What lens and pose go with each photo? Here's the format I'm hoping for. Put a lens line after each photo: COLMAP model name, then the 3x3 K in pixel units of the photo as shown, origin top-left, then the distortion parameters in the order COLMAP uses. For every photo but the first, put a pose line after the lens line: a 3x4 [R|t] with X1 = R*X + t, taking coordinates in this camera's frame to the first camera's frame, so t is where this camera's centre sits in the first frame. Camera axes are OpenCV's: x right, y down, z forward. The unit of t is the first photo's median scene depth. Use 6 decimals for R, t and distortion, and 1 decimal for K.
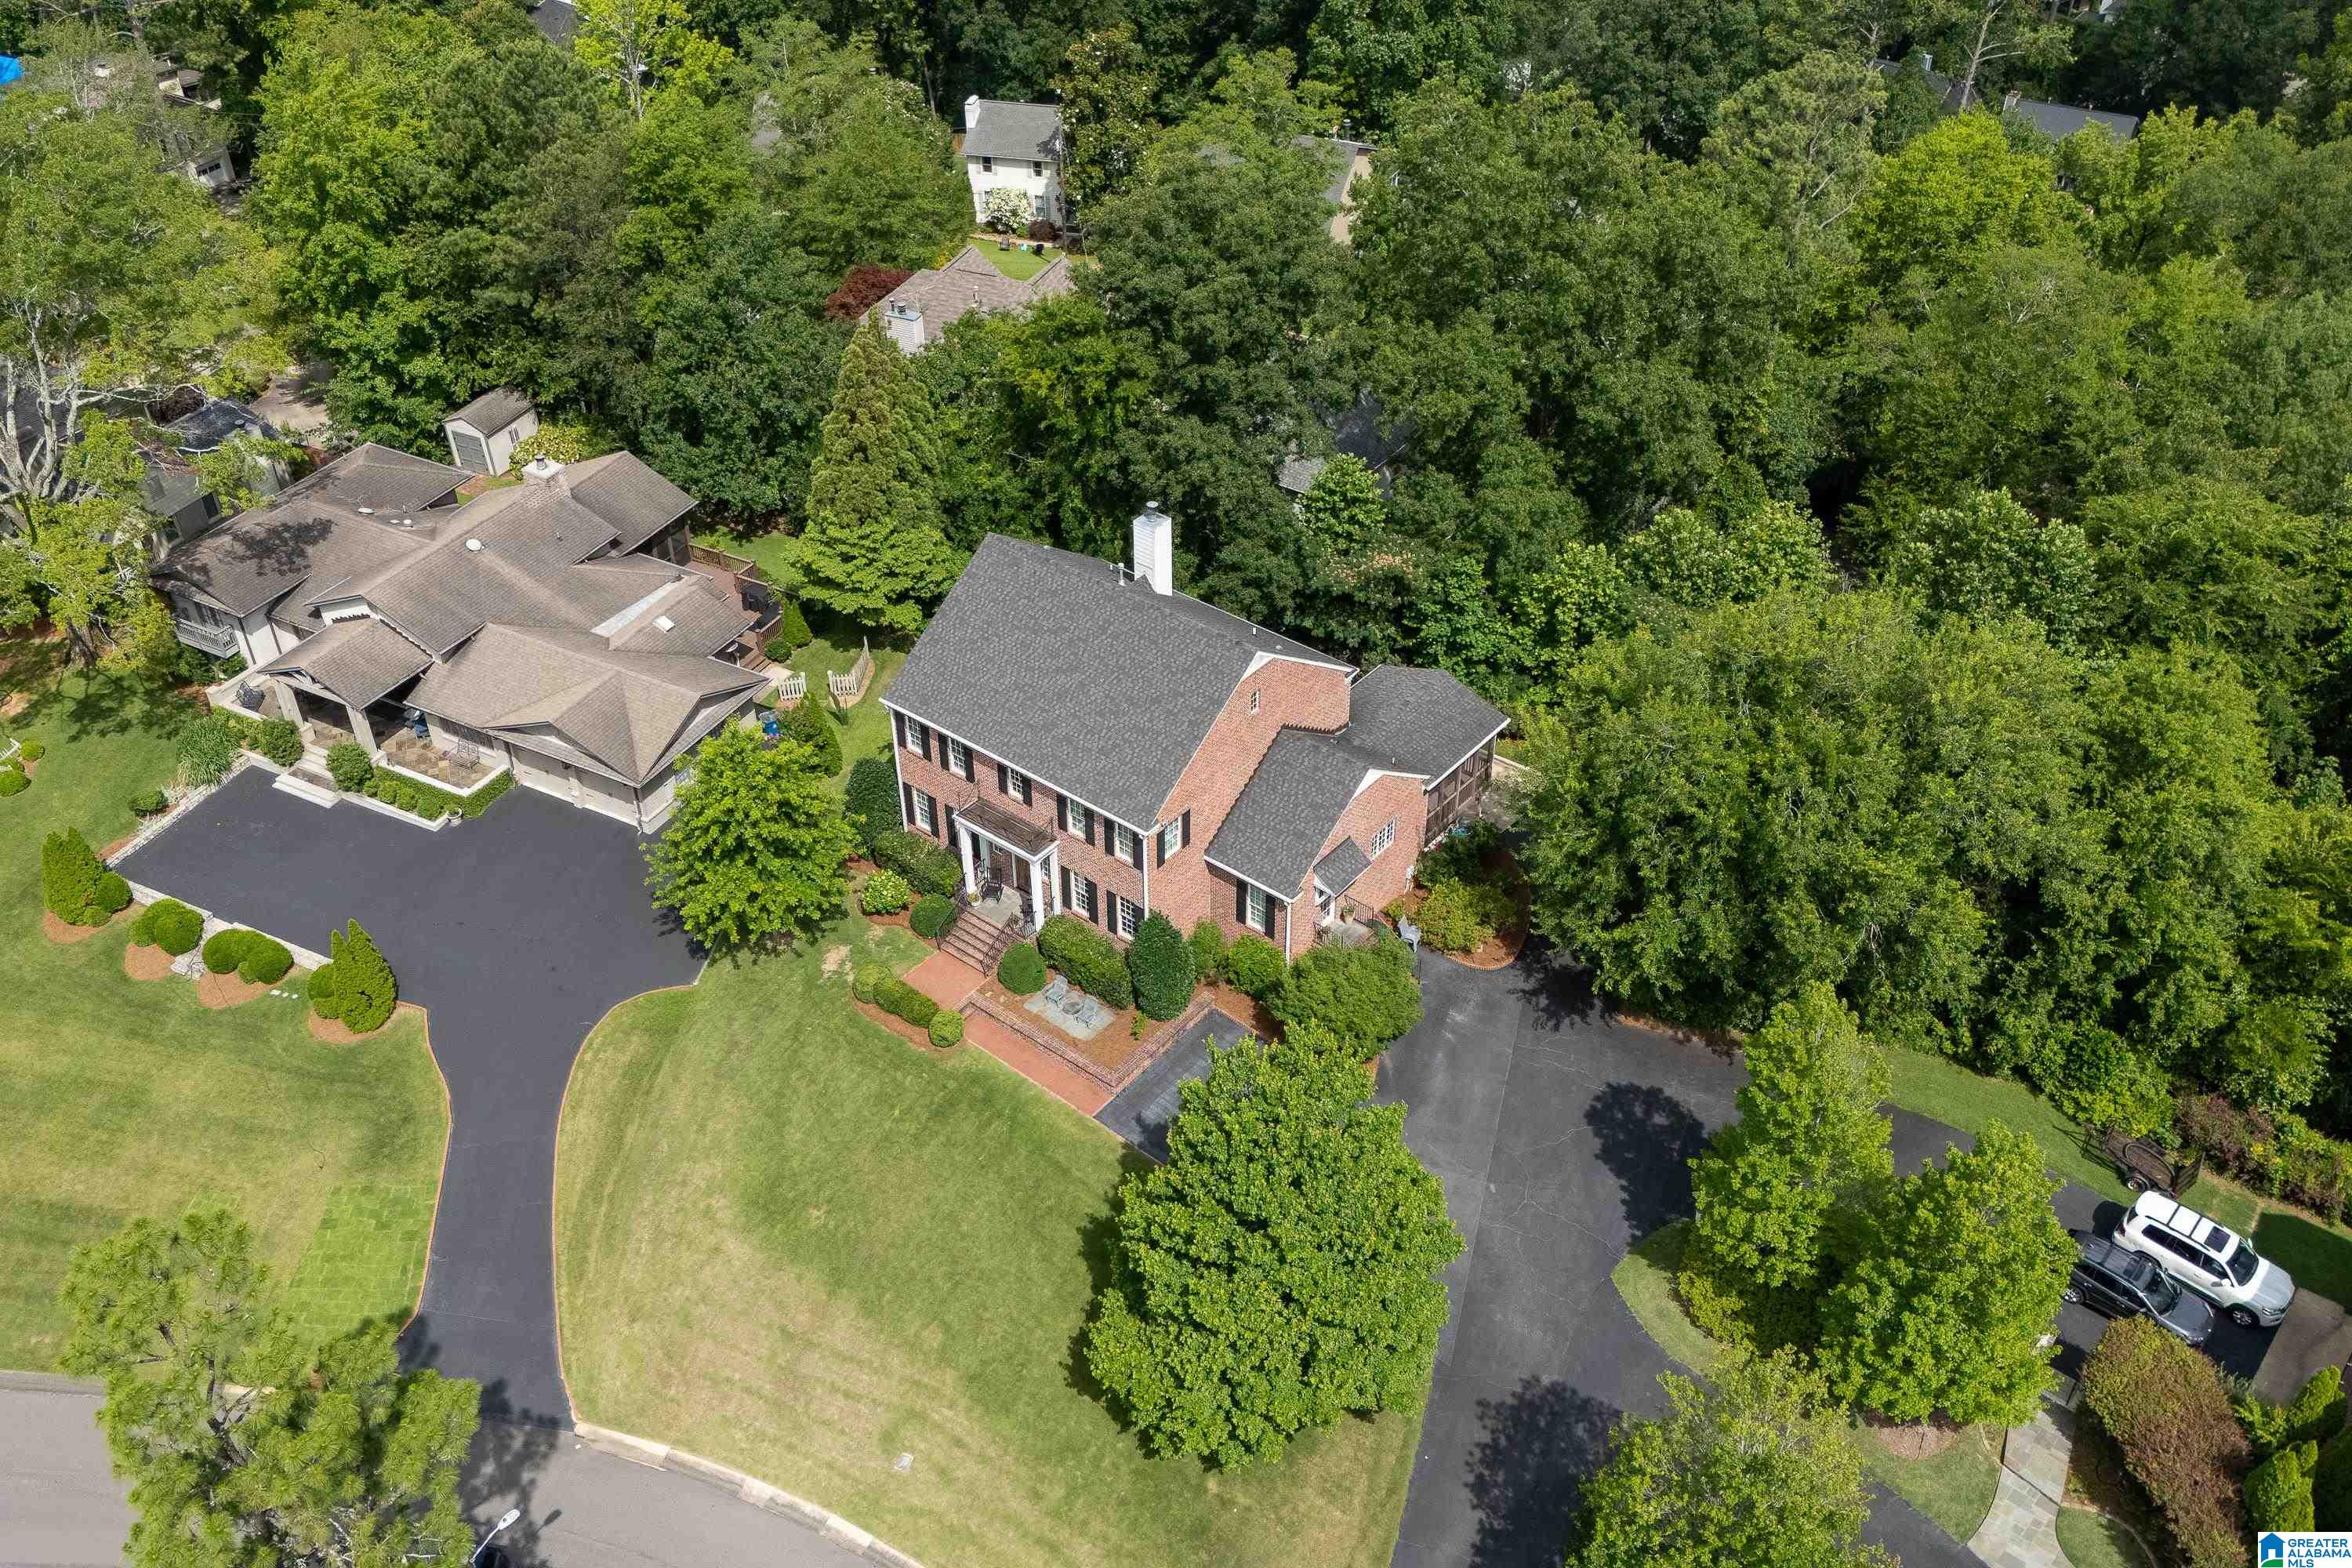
lens RADIAL K [[1980.6, 0, 1169.0], [0, 1980.6, 780.0], [0, 0, 1]] dist [0.057222, -0.006766]
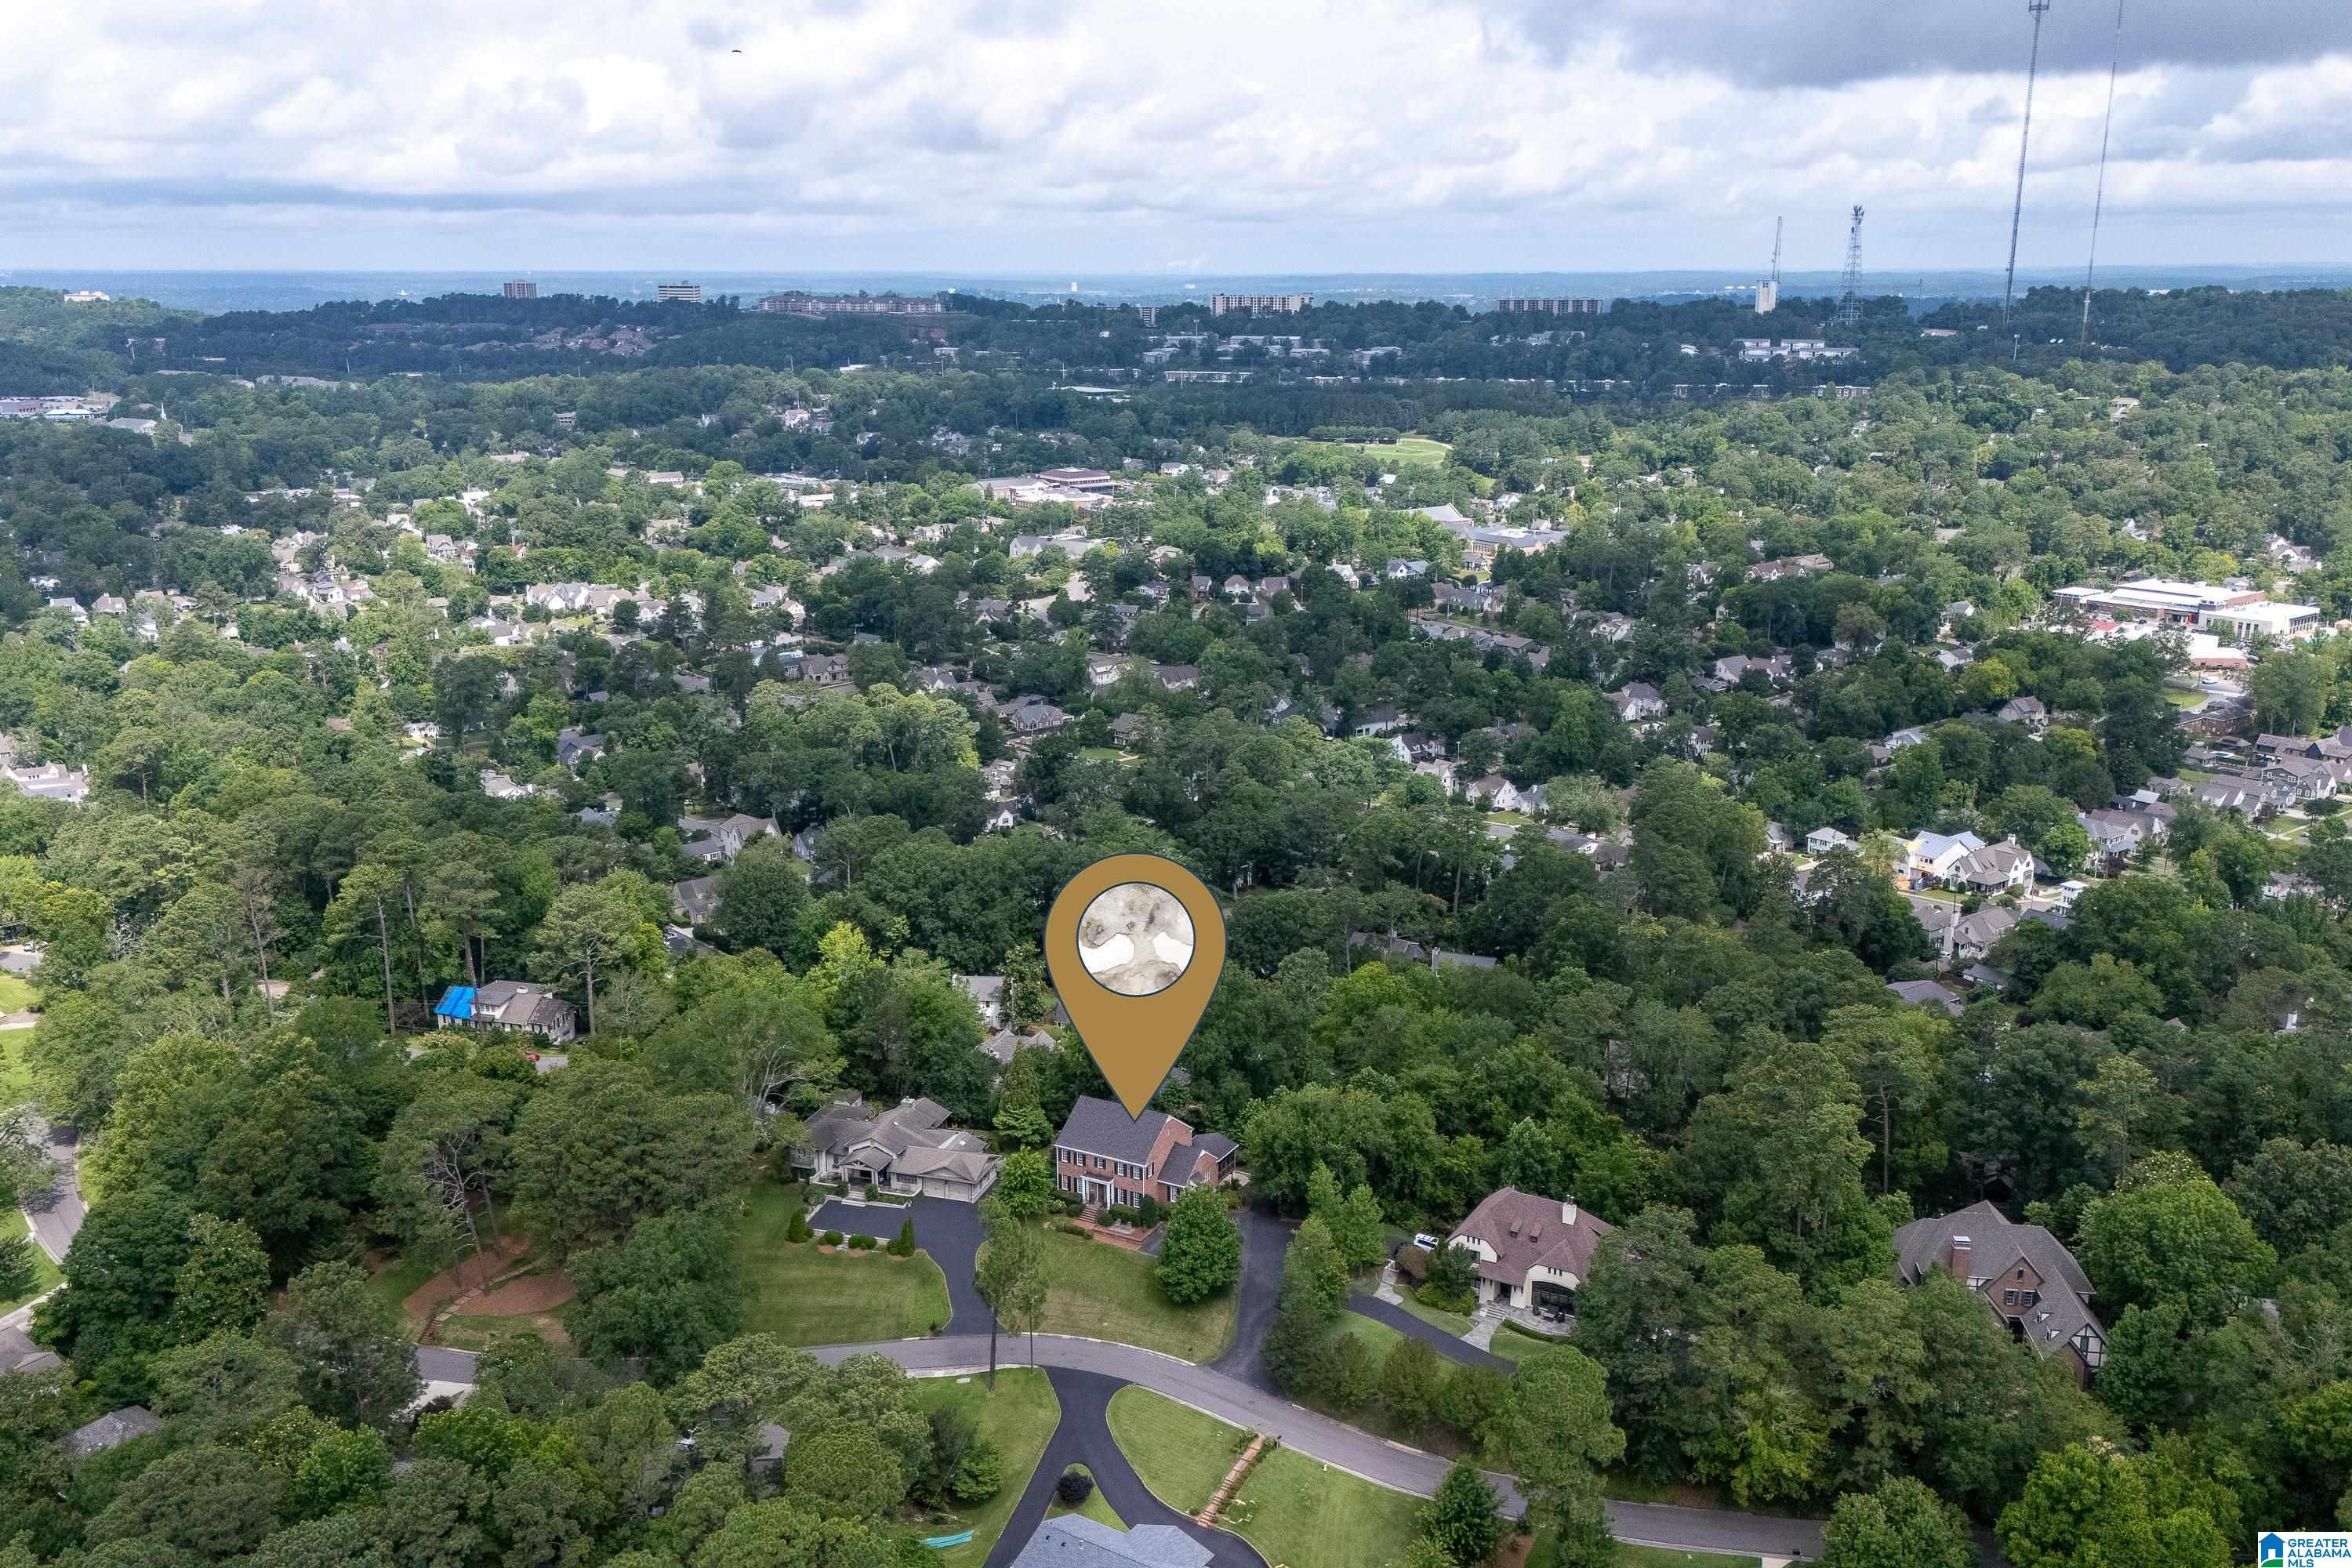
lens RADIAL K [[1980.6, 0, 1174.4], [0, 1980.6, 780.8], [0, 0, 1]] dist [0.057222, -0.006766]
pose [[0.982499, -0.037075, 0.182542, -0.526101], [0.108160, 0.911405, -0.397042, 0.736680], [-0.151649, 0.409837, 0.899464, -2.252781]]
